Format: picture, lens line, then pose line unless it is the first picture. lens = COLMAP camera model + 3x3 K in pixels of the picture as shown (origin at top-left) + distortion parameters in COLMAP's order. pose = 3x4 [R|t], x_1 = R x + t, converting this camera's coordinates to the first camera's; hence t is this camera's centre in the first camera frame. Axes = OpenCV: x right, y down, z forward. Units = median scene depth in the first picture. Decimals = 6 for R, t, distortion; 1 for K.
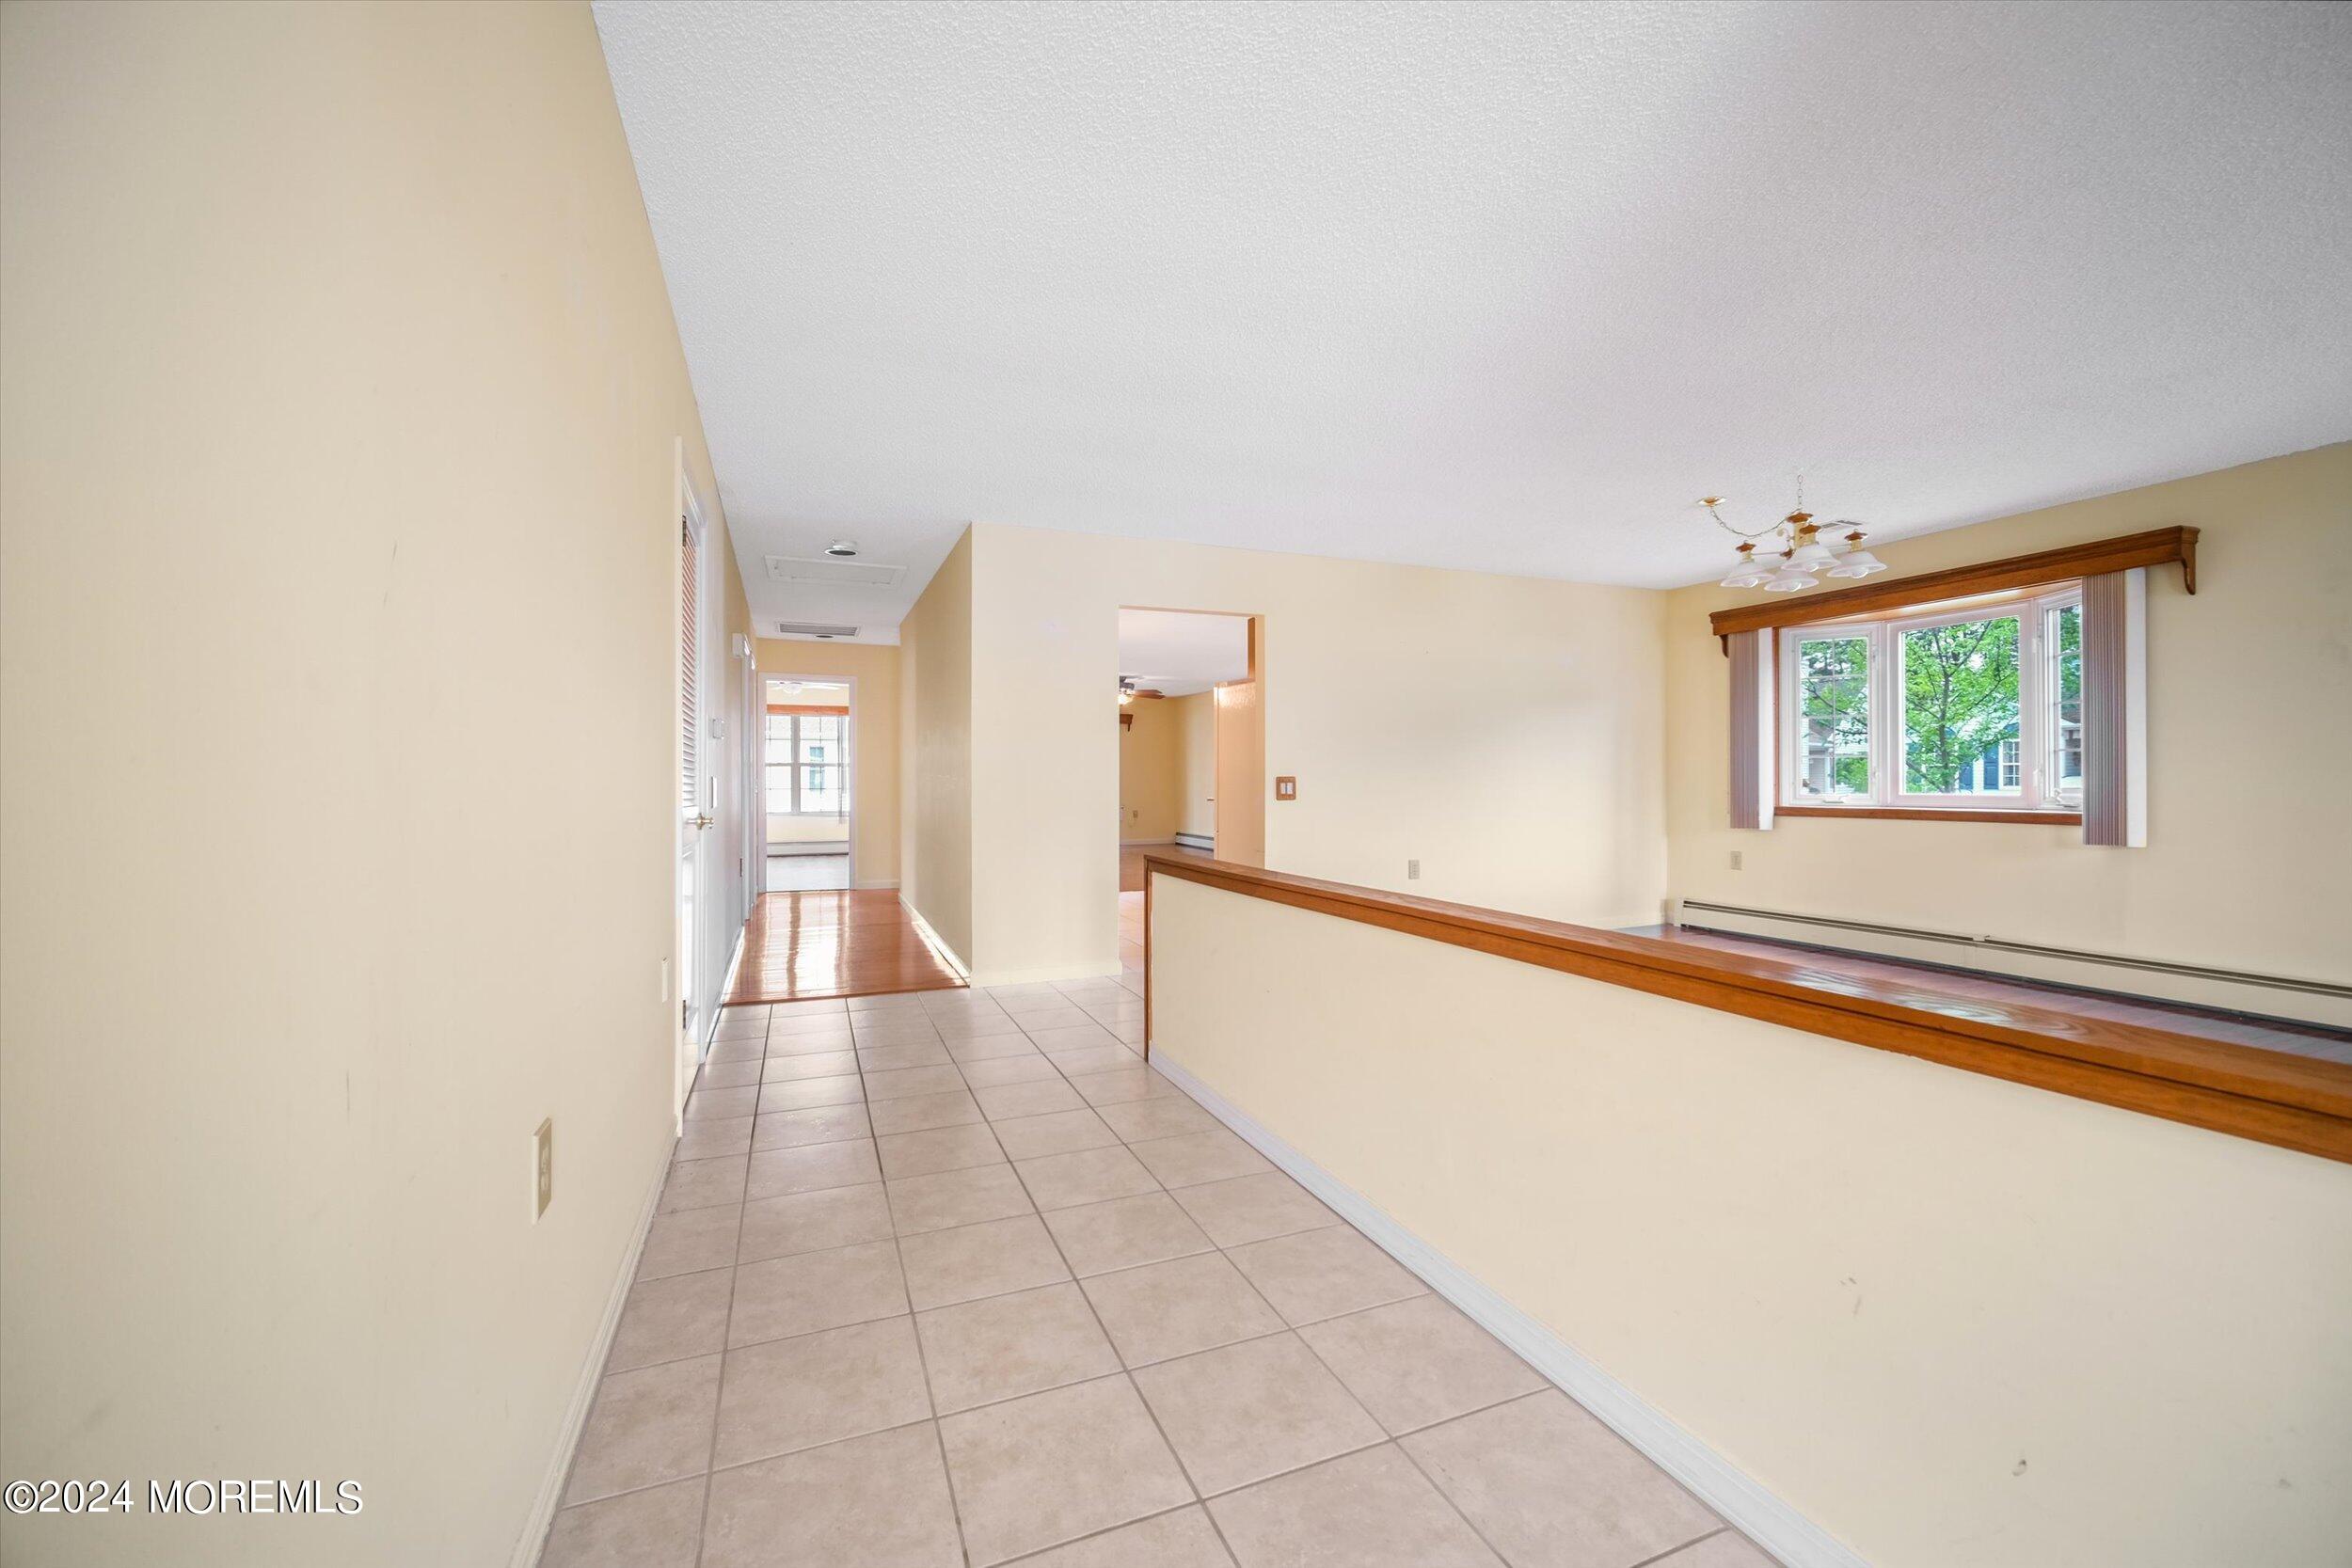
lens RADIAL K [[932.1, 0, 1176.0], [0, 932.1, 784.0], [0, 0, 1]] dist [0.000514, 0.000067]
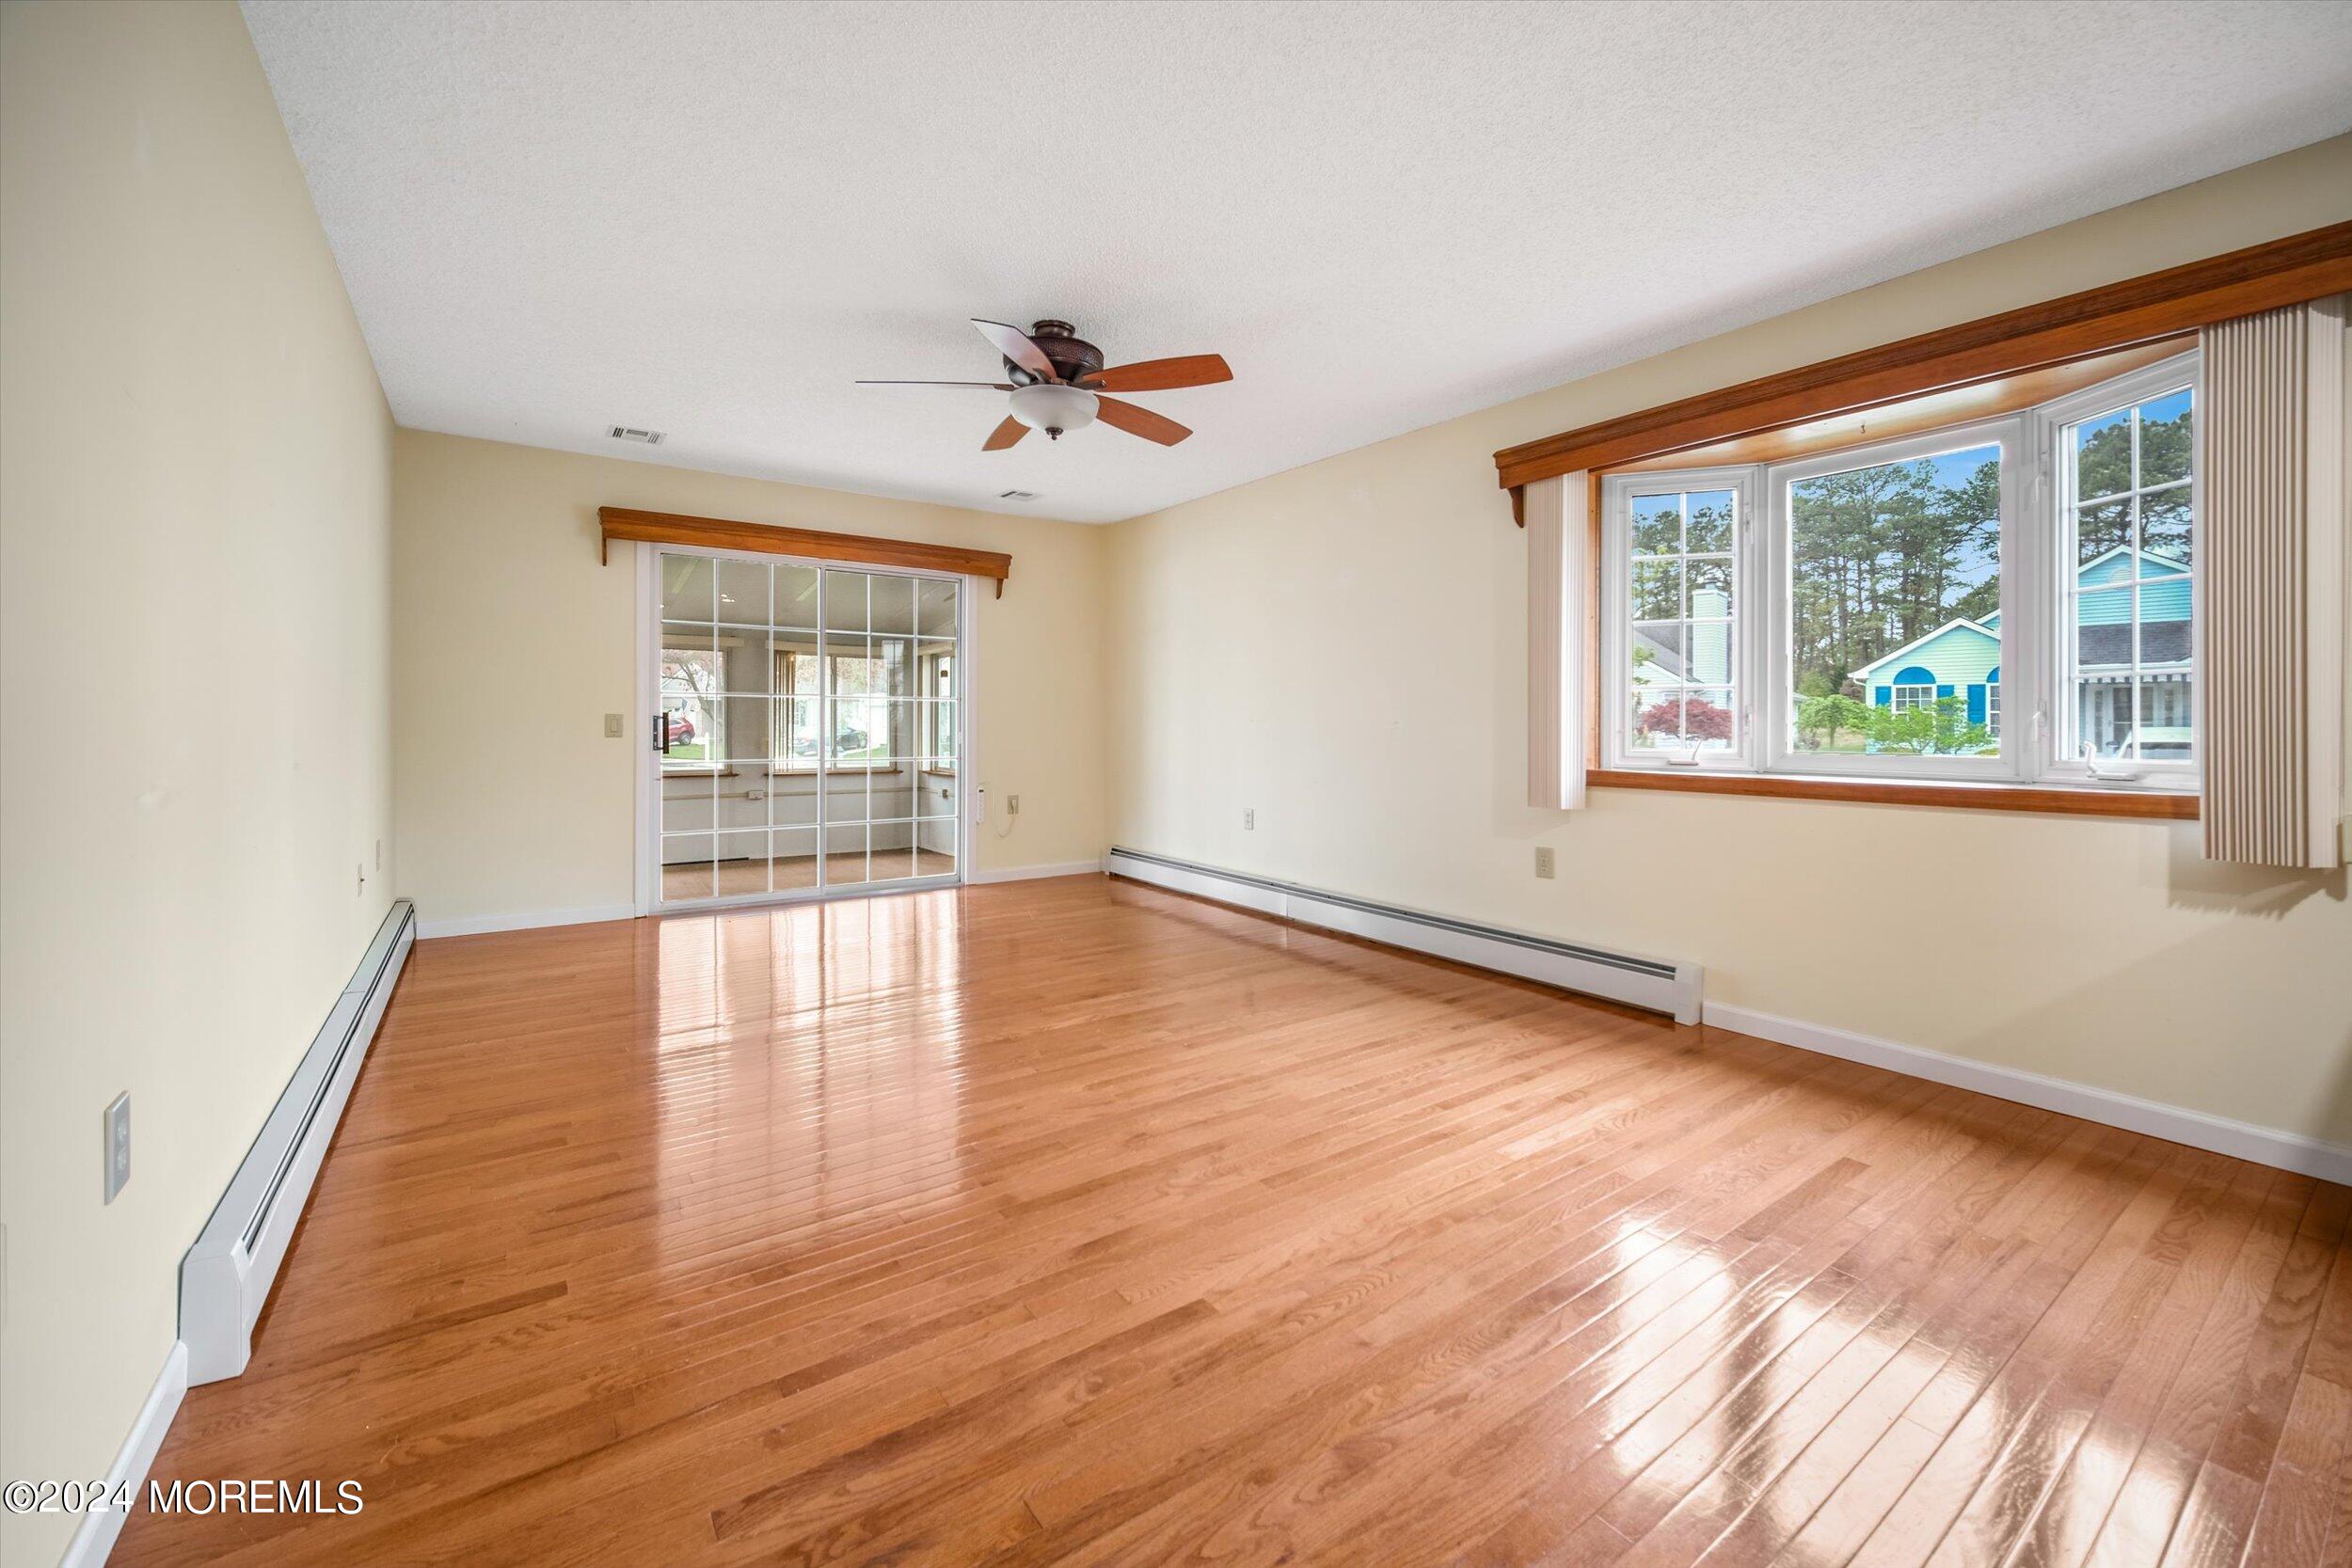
lens RADIAL K [[939.0, 0, 1177.0], [0, 939.0, 721.4], [0, 0, 1]] dist [0.000257, 0.000158]
pose [[0.972154, 0.008420, 0.234192, 0.251470], [-0.007935, 0.999964, -0.003012, -0.003897], [-0.234209, 0.001070, 0.972186, 0.497520]]
